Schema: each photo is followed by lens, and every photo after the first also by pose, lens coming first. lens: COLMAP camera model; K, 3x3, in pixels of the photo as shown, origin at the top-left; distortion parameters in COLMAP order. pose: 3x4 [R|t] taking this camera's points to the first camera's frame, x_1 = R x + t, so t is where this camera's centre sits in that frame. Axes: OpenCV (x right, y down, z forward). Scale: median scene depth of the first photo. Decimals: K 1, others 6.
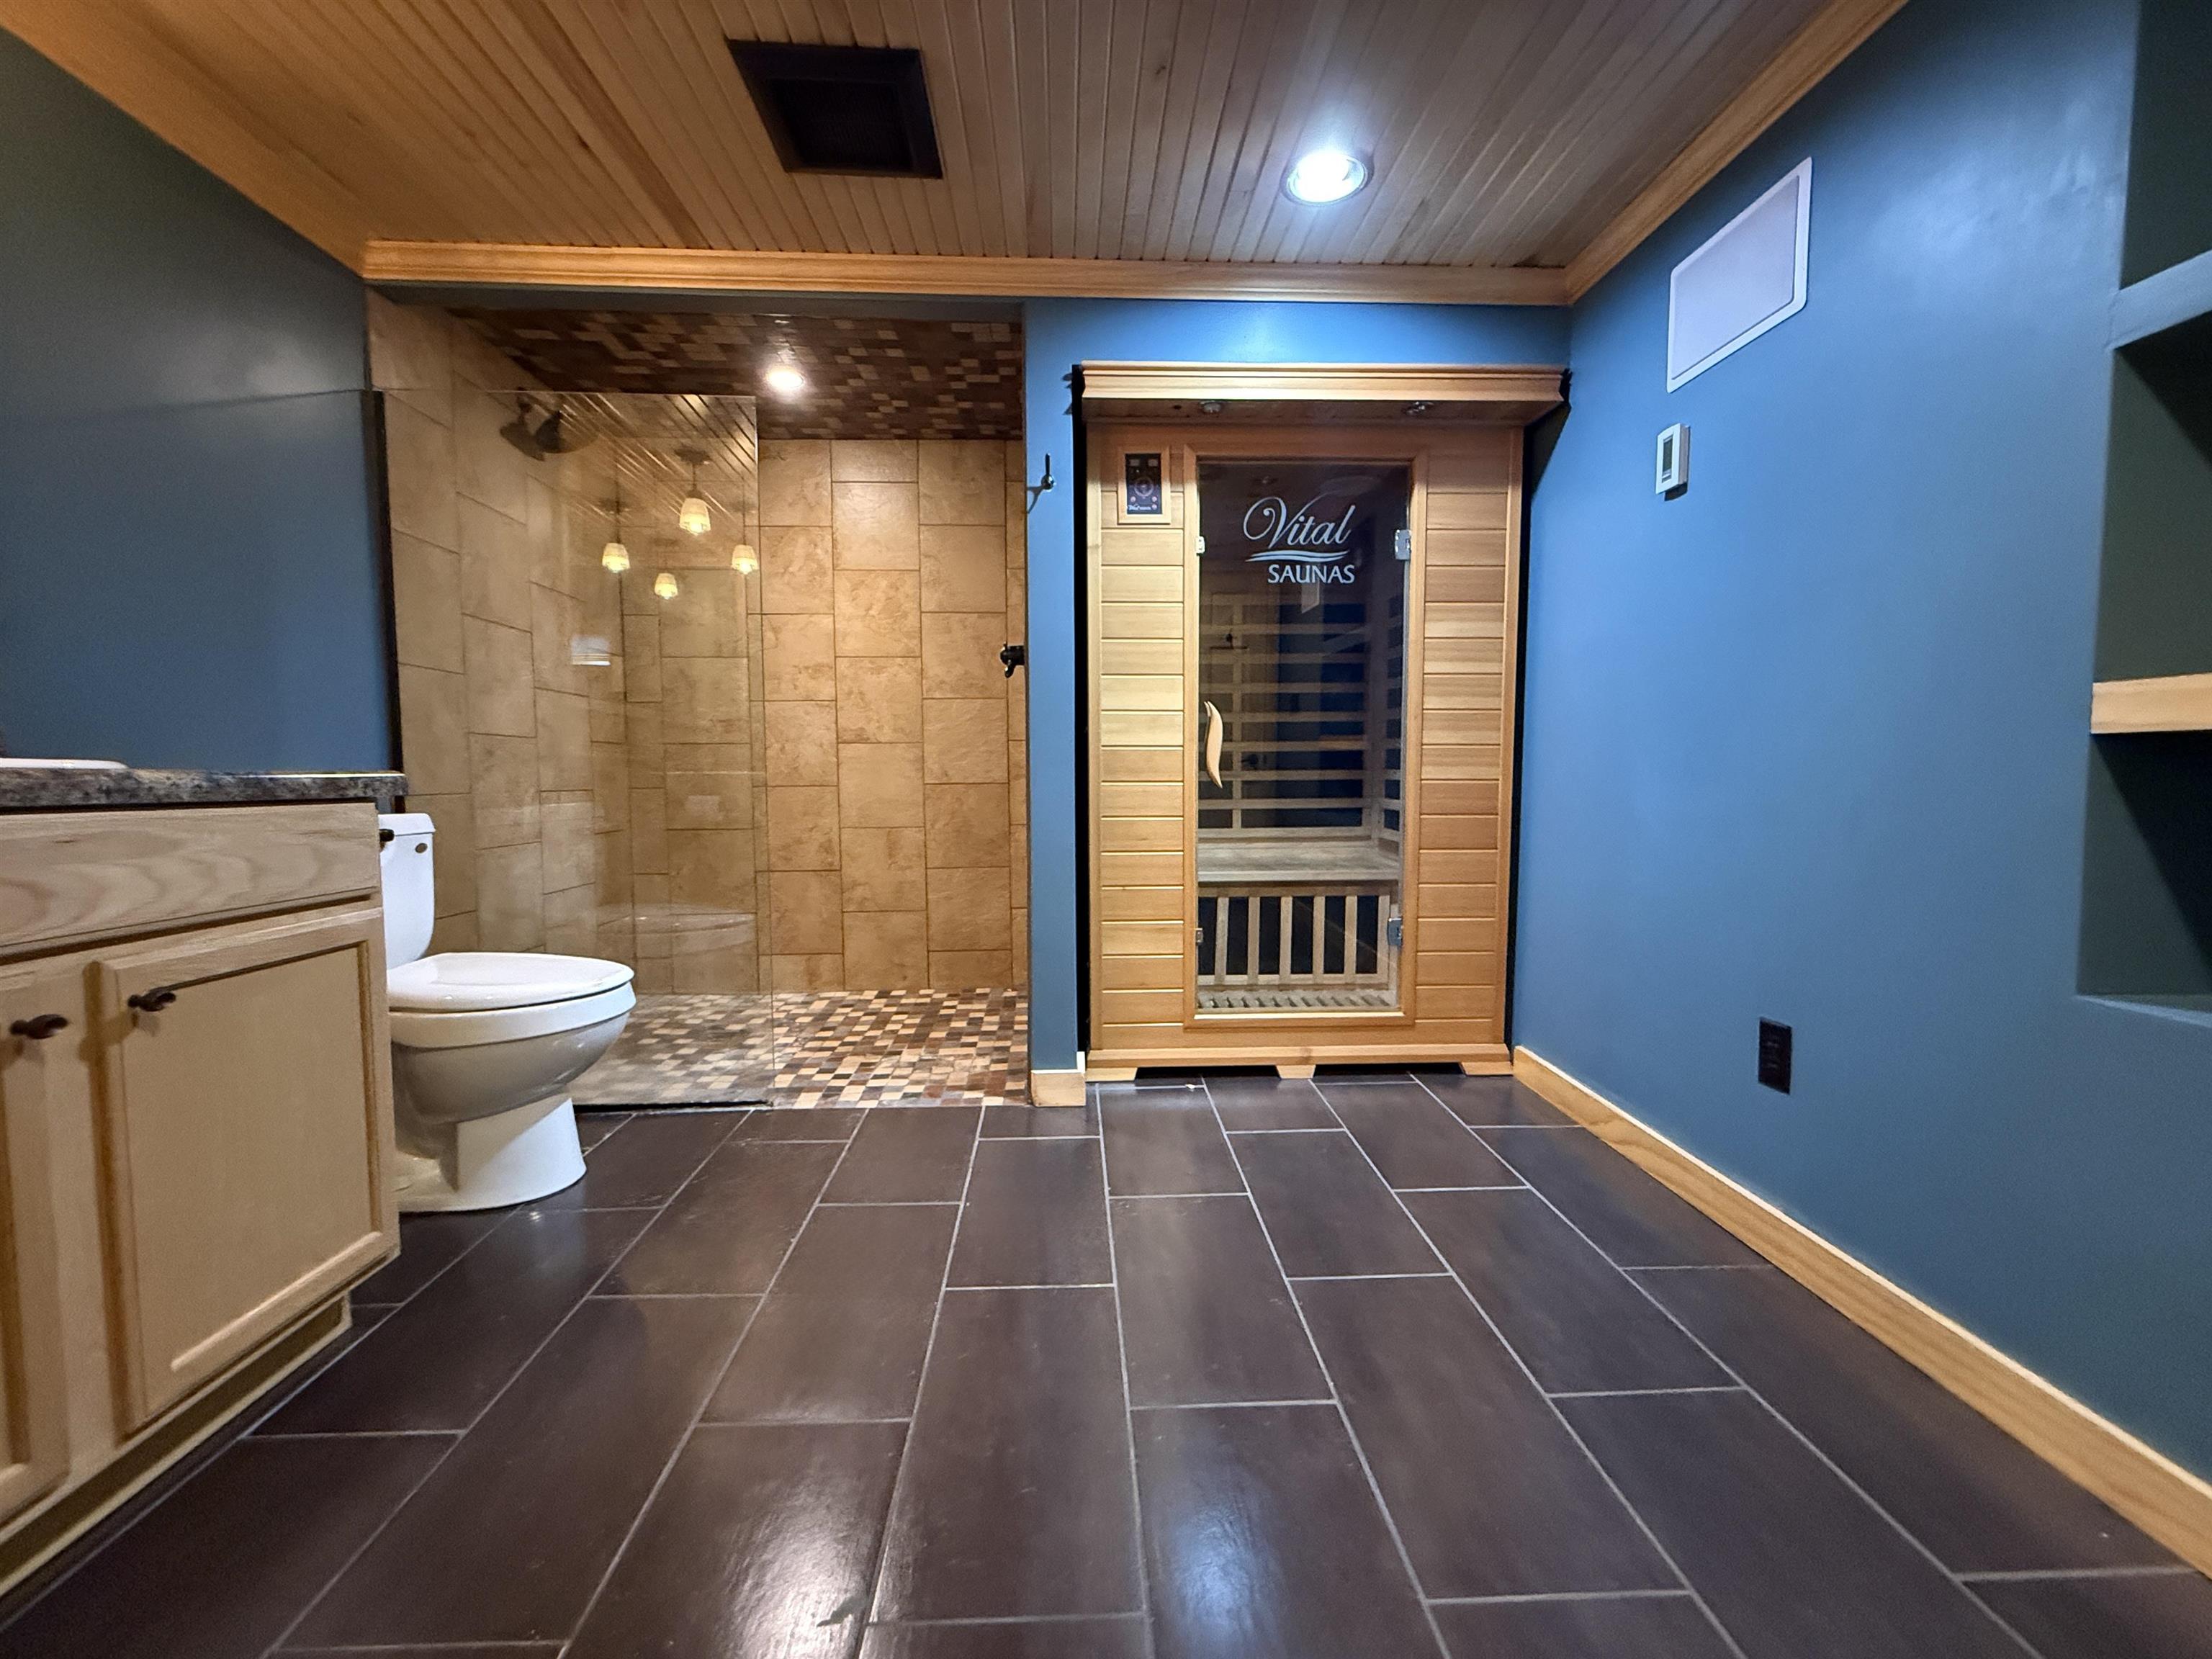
lens RADIAL K [[891.4, 0, 1093.1], [0, 891.4, 837.2], [0, 0, 1]] dist [-0.000467, -0.000406]
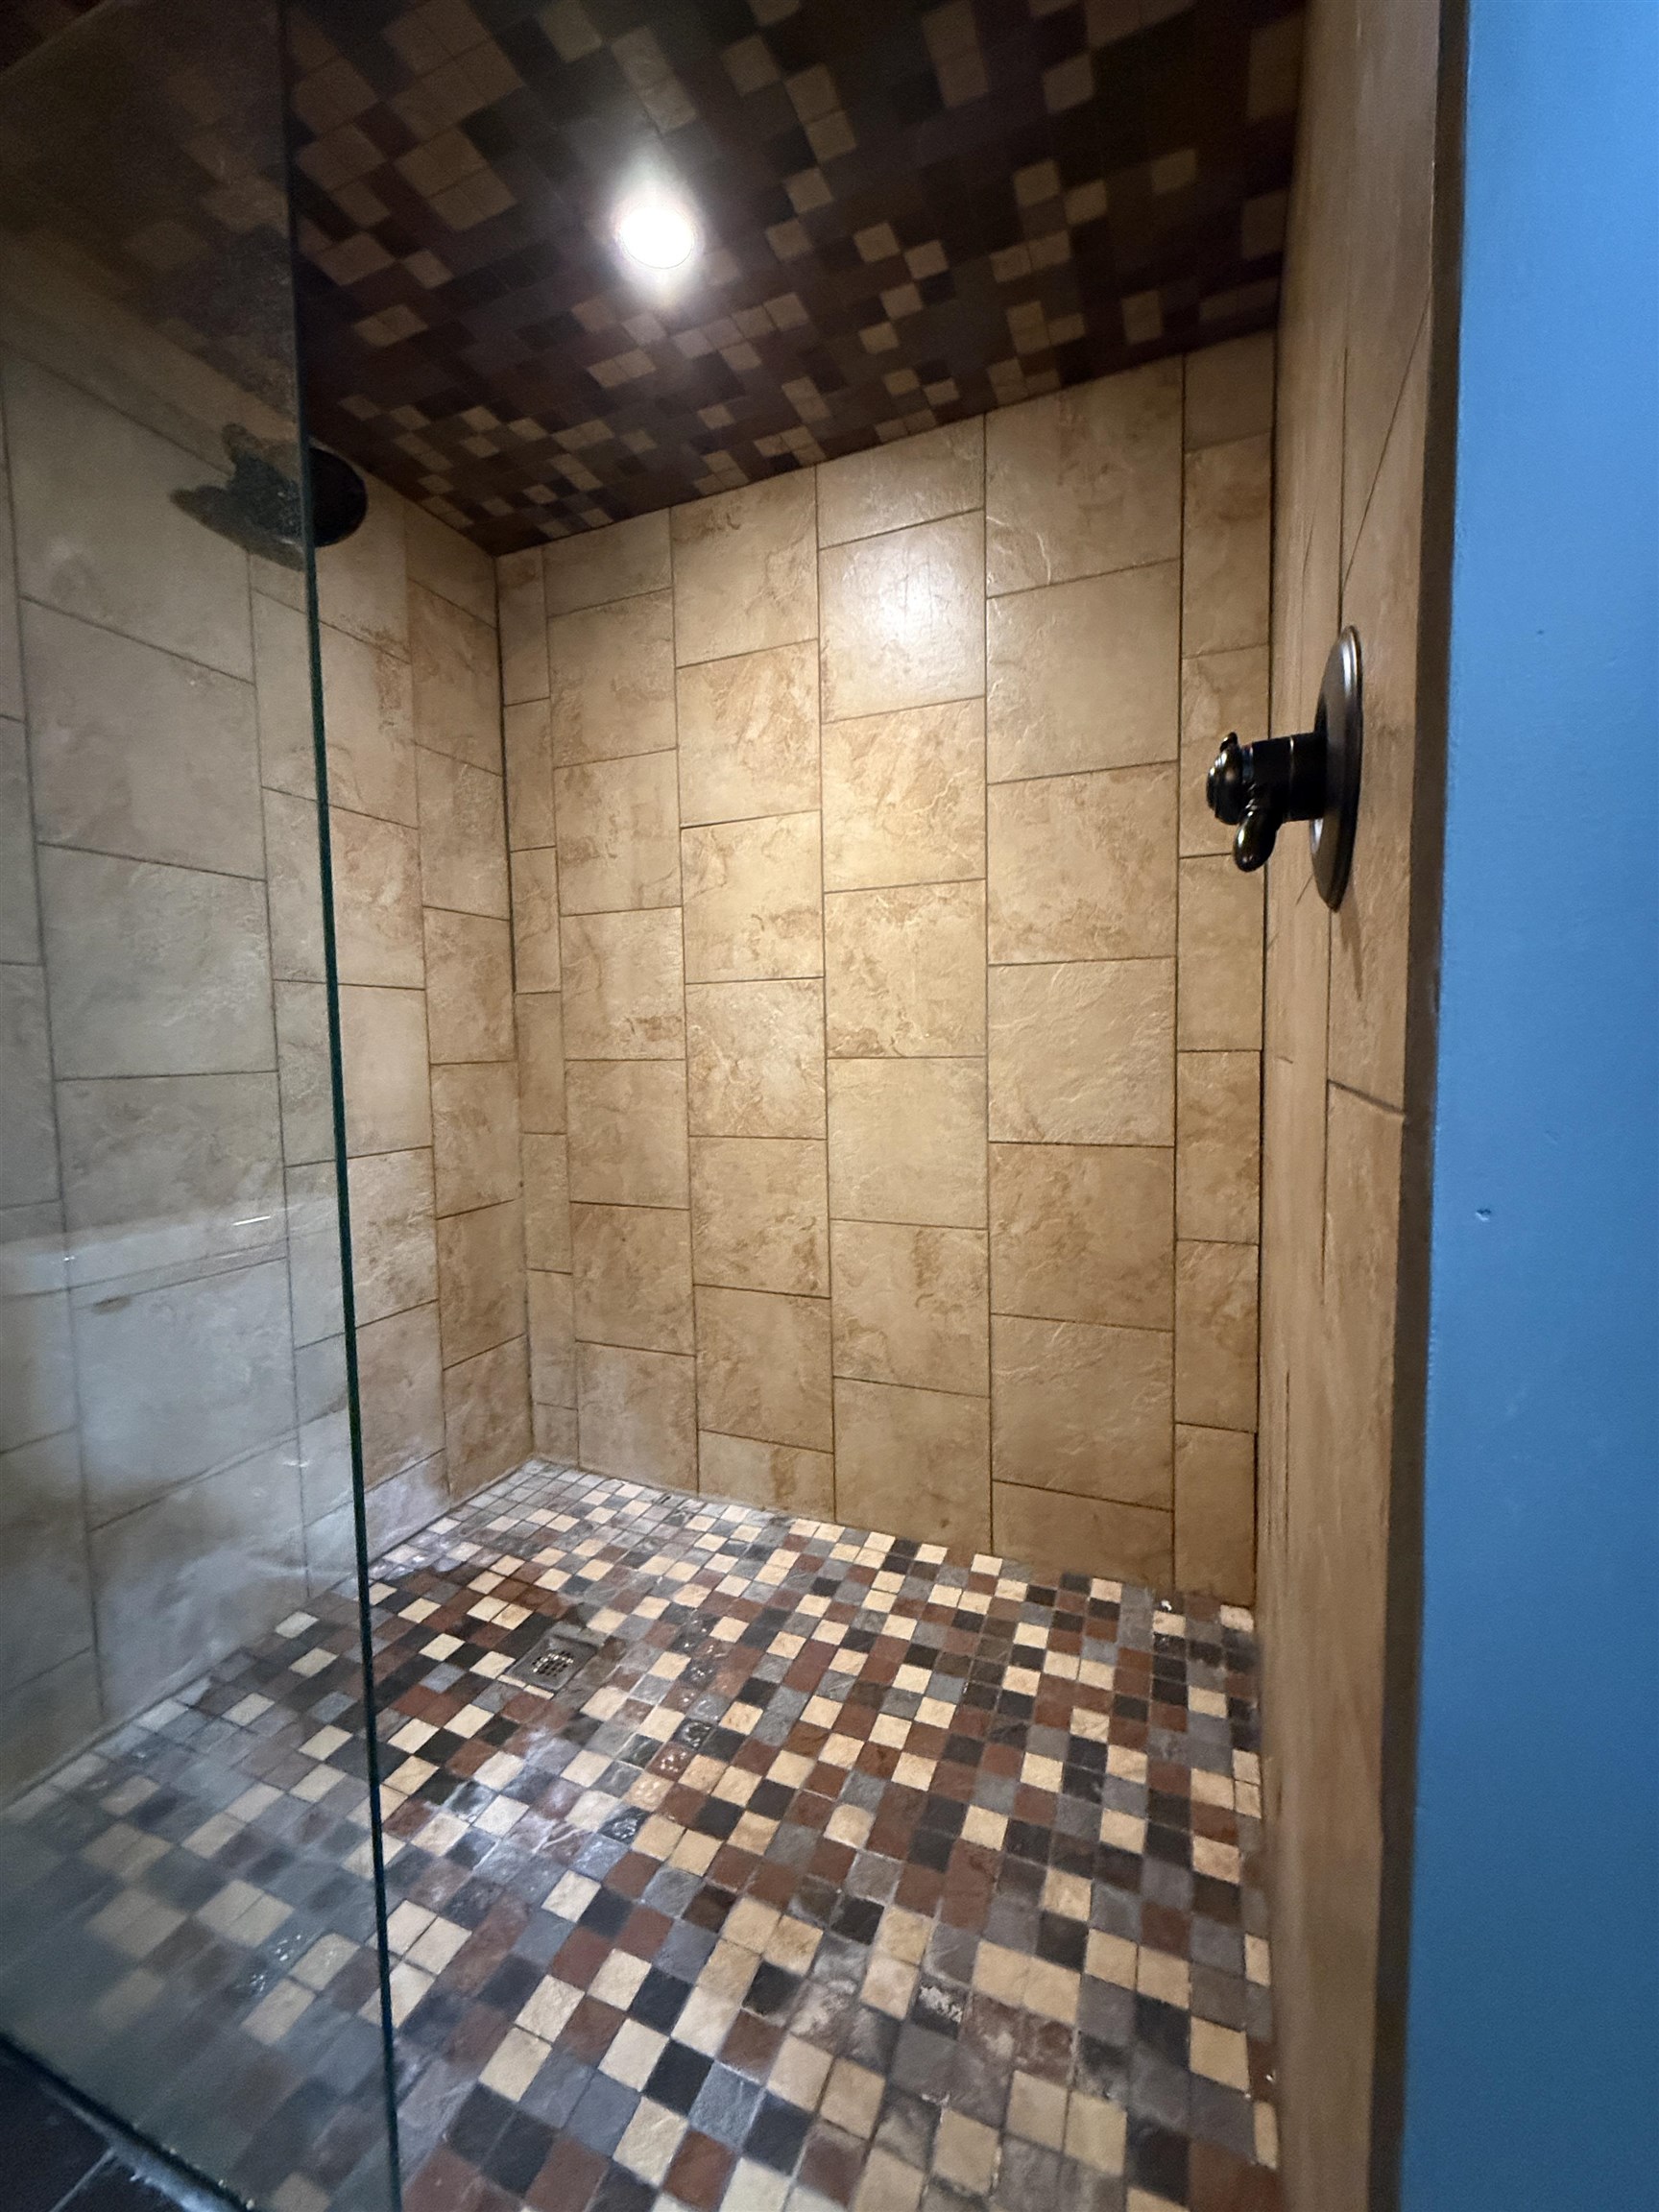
lens RADIAL K [[891.4, 0, 829.5], [0, 891.4, 1106.0], [0, 0, 1]] dist [-0.000467, -0.000406]
pose [[0.910364, 0.019920, -0.413328, -0.069247], [-0.015974, 0.999788, 0.013002, -0.085402], [0.413500, -0.005234, 0.910489, 0.529993]]
